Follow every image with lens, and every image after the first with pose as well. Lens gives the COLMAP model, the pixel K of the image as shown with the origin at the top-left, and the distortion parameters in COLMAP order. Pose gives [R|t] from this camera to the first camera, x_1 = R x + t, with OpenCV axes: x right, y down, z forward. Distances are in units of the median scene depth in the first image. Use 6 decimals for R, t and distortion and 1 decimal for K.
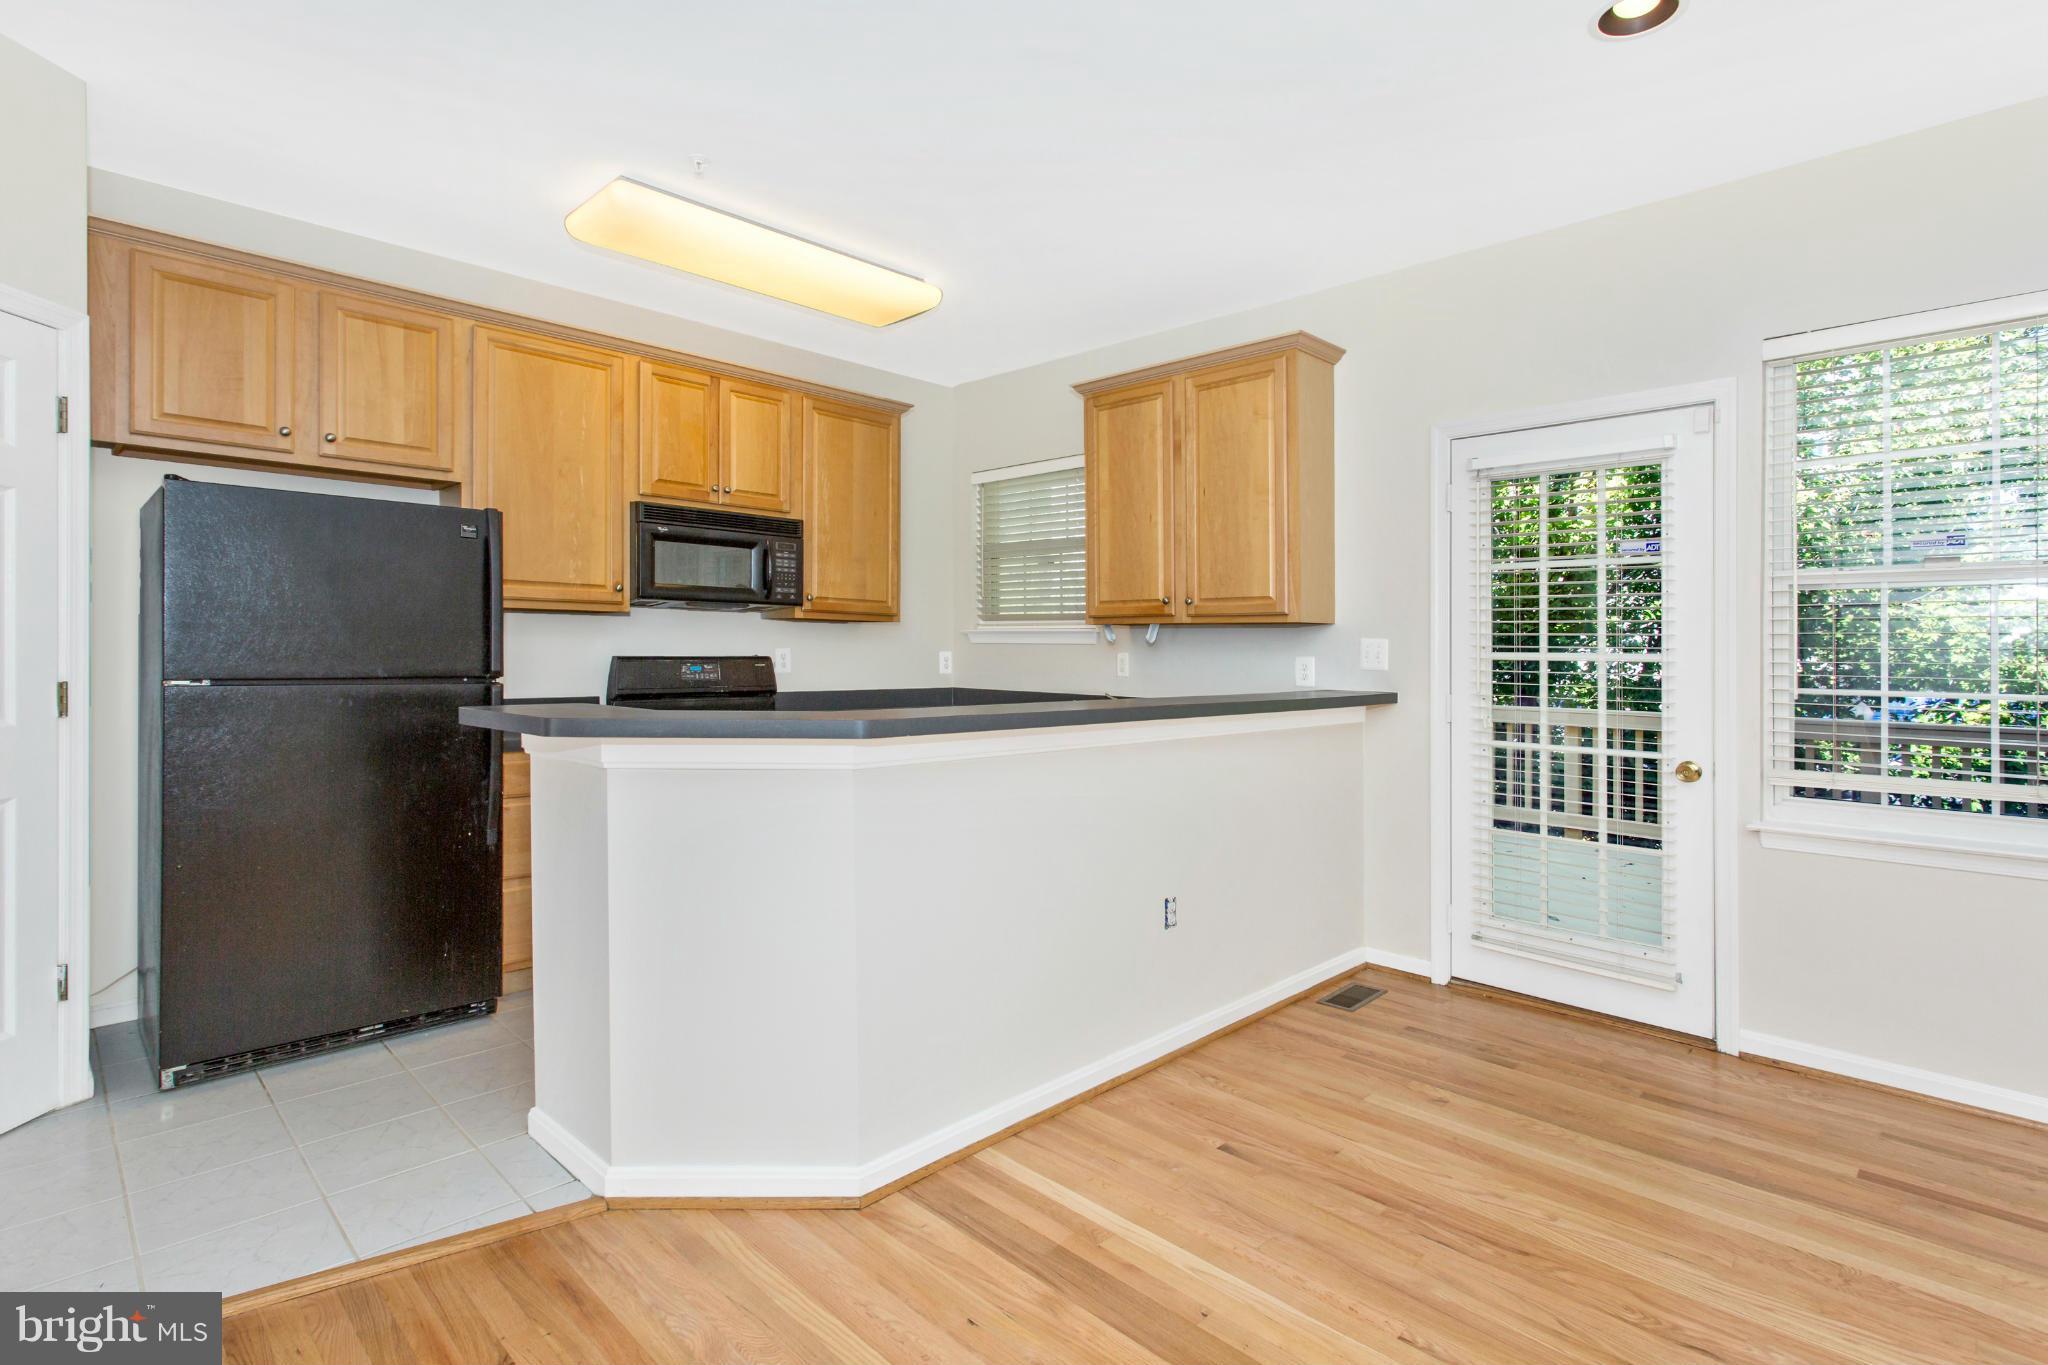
lens RADIAL K [[996.6, 0, 983.3], [0, 996.6, 649.9], [0, 0, 1]] dist [-0.001554, -0.000169]
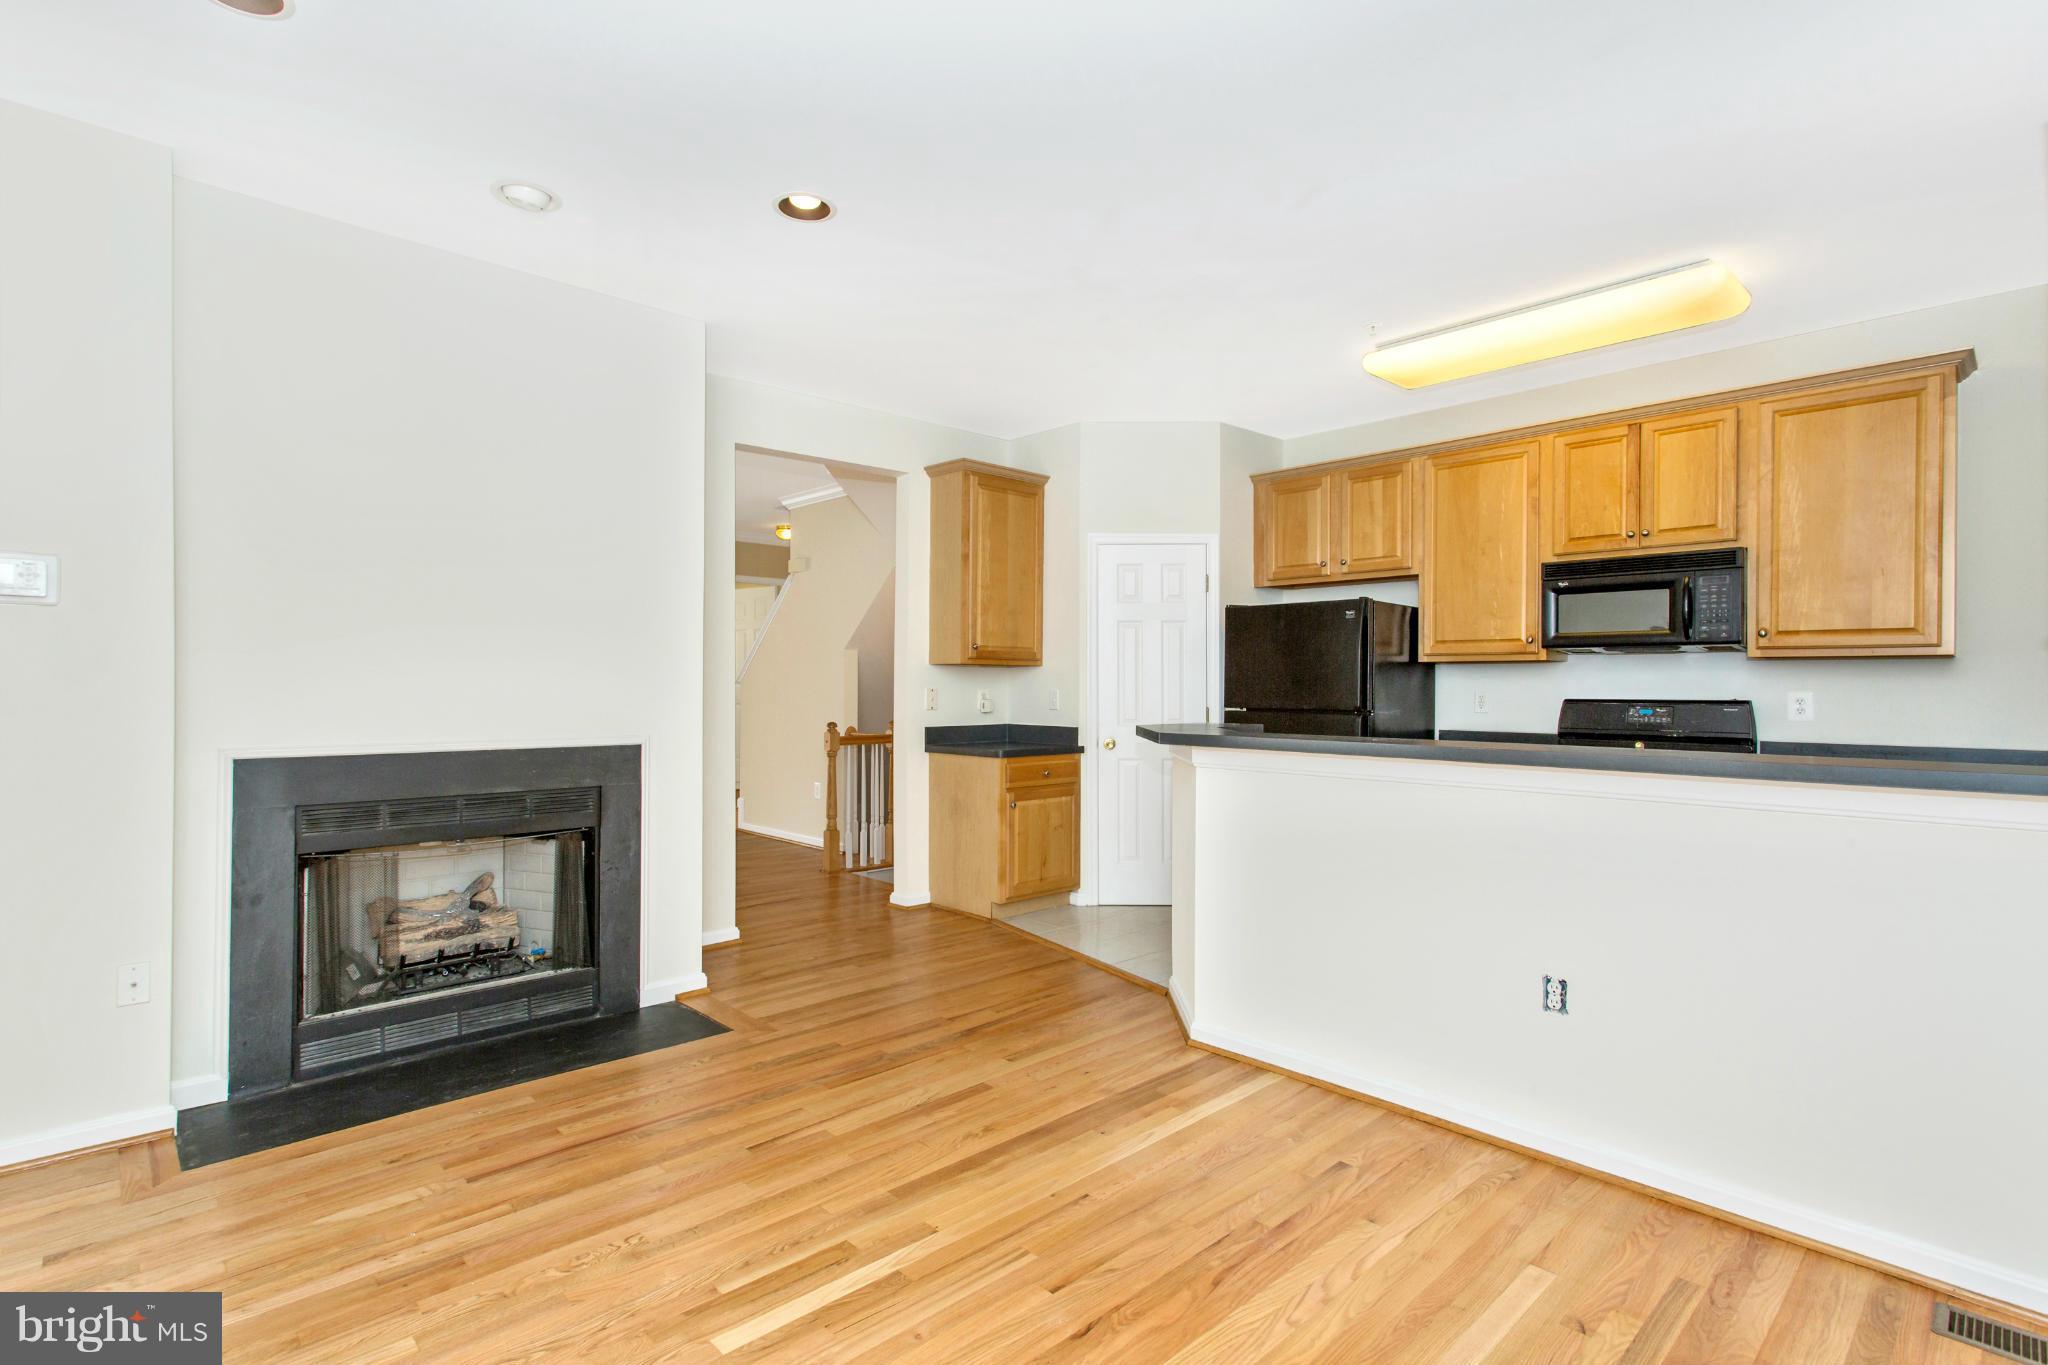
lens RADIAL K [[990.8, 0, 1024.0], [0, 990.8, 682.5], [0, 0, 1]] dist [-0.001668, 0.000123]
pose [[-0.014404, -0.009804, -0.999848, 0.813134], [-0.001694, 0.999951, -0.009781, 0.000313], [0.999895, 0.001553, -0.014420, 0.423476]]
